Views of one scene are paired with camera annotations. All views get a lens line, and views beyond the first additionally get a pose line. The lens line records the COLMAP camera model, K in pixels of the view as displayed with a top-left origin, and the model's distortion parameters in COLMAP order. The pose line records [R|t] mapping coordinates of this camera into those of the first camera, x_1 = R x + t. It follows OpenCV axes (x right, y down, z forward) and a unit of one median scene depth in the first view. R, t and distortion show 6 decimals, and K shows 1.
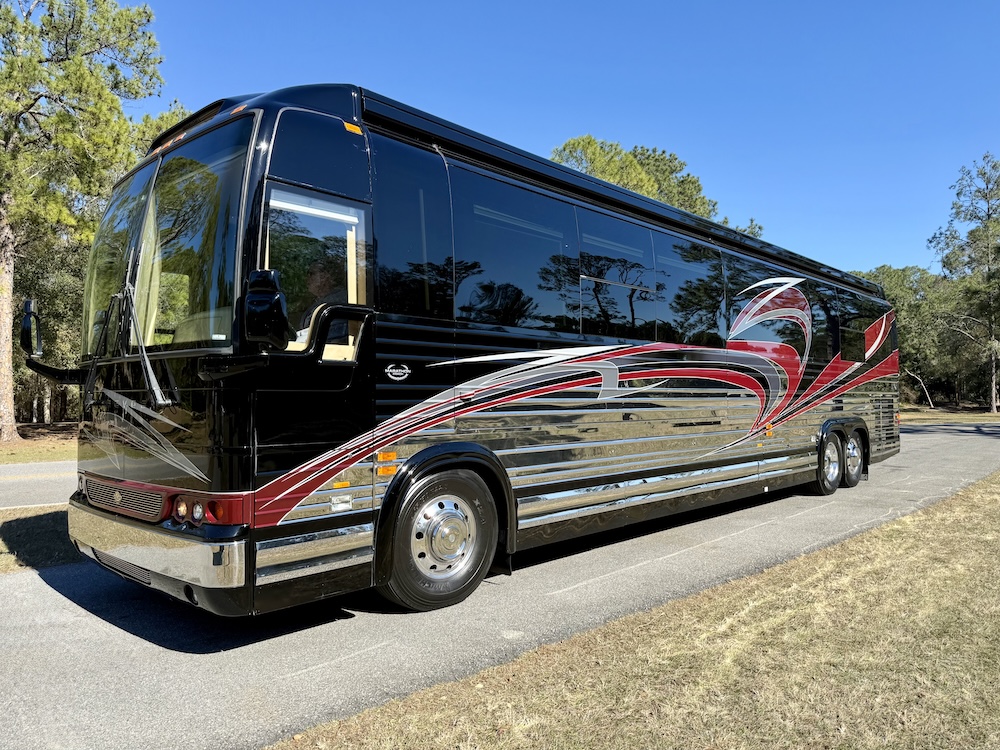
lens RADIAL K [[704.3, 0, 500.0], [0, 704.3, 375.0], [0, 0, 1]] dist [0.040780, -0.045916]
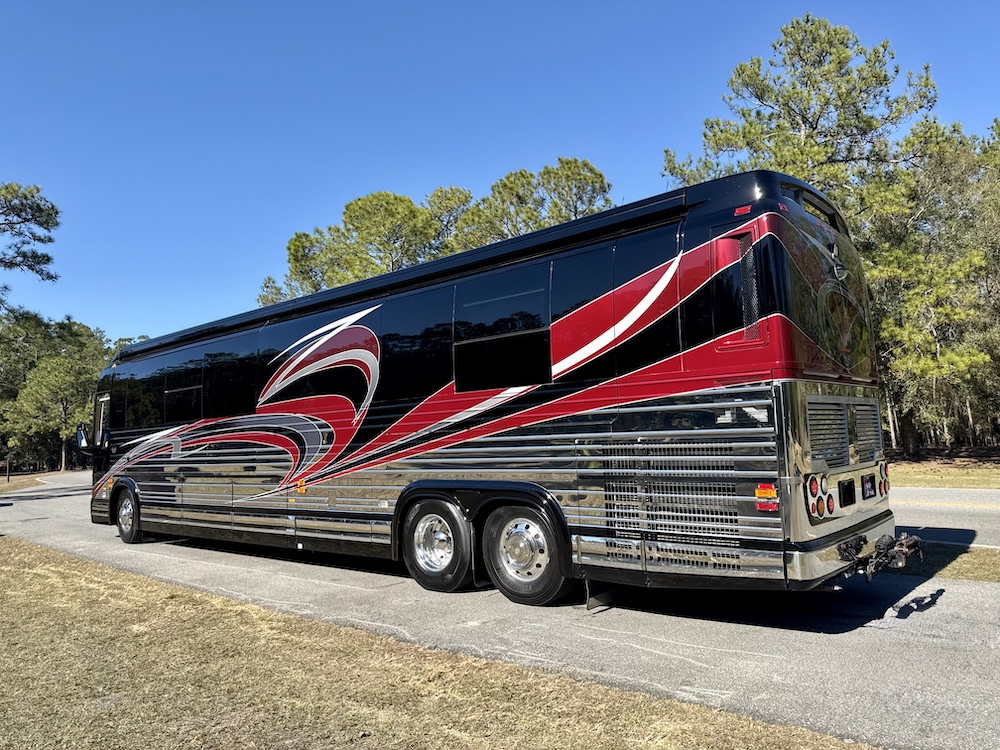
lens RADIAL K [[719.0, 0, 499.6], [0, 719.0, 354.9], [0, 0, 1]] dist [0.059708, -0.036694]
pose [[0.038570, -0.122308, -0.991742, 2.473265], [0.066211, 0.990613, -0.119594, 0.059003], [0.997060, -0.061052, 0.046306, 2.159830]]
